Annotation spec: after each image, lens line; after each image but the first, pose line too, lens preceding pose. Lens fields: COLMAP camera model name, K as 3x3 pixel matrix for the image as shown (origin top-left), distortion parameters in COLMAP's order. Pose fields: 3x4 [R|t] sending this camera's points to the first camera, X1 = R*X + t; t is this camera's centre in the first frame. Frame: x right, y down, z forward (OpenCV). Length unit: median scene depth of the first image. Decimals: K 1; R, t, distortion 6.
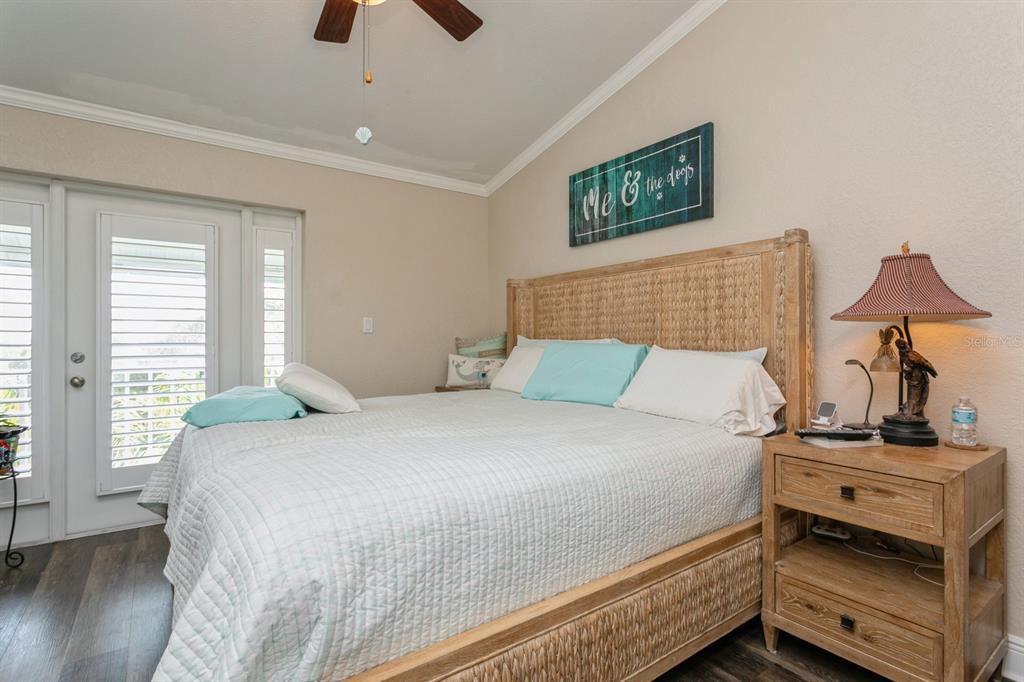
lens RADIAL K [[499.6, 0, 512.4], [0, 499.6, 341.3], [0, 0, 1]] dist [-0.014057, 0.006100]
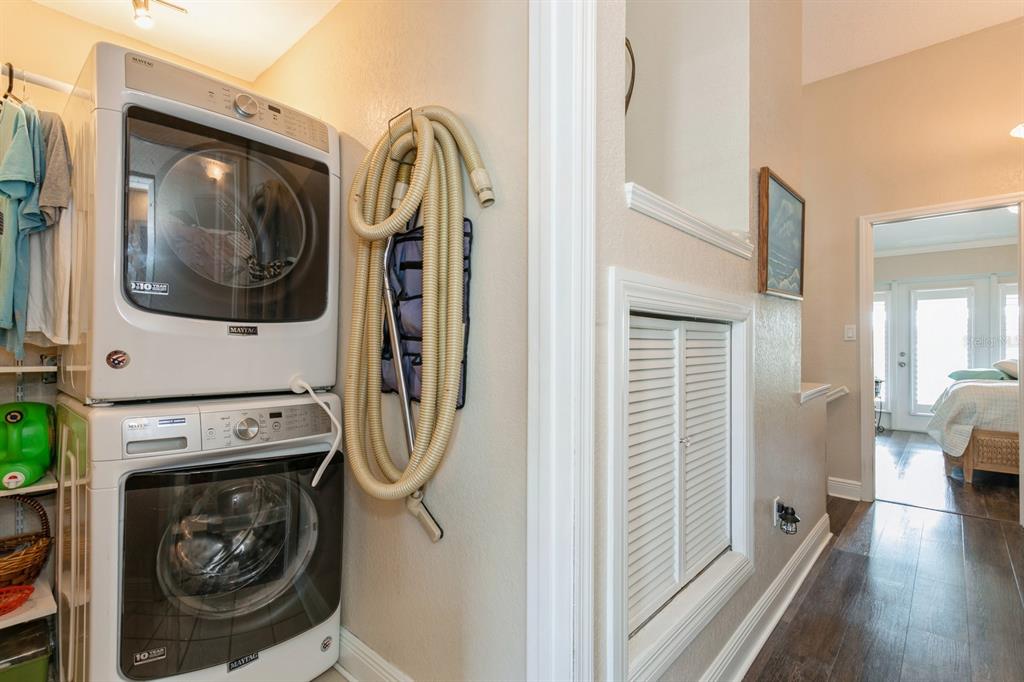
lens RADIAL K [[485.3, 0, 512.0], [0, 485.3, 343.6], [0, 0, 1]] dist [0.005591, 0.000842]
pose [[0.215212, -0.004111, -0.976559, 0.997211], [-0.001747, 0.999988, -0.004595, -0.001377], [0.976566, 0.002695, 0.215202, -1.329062]]
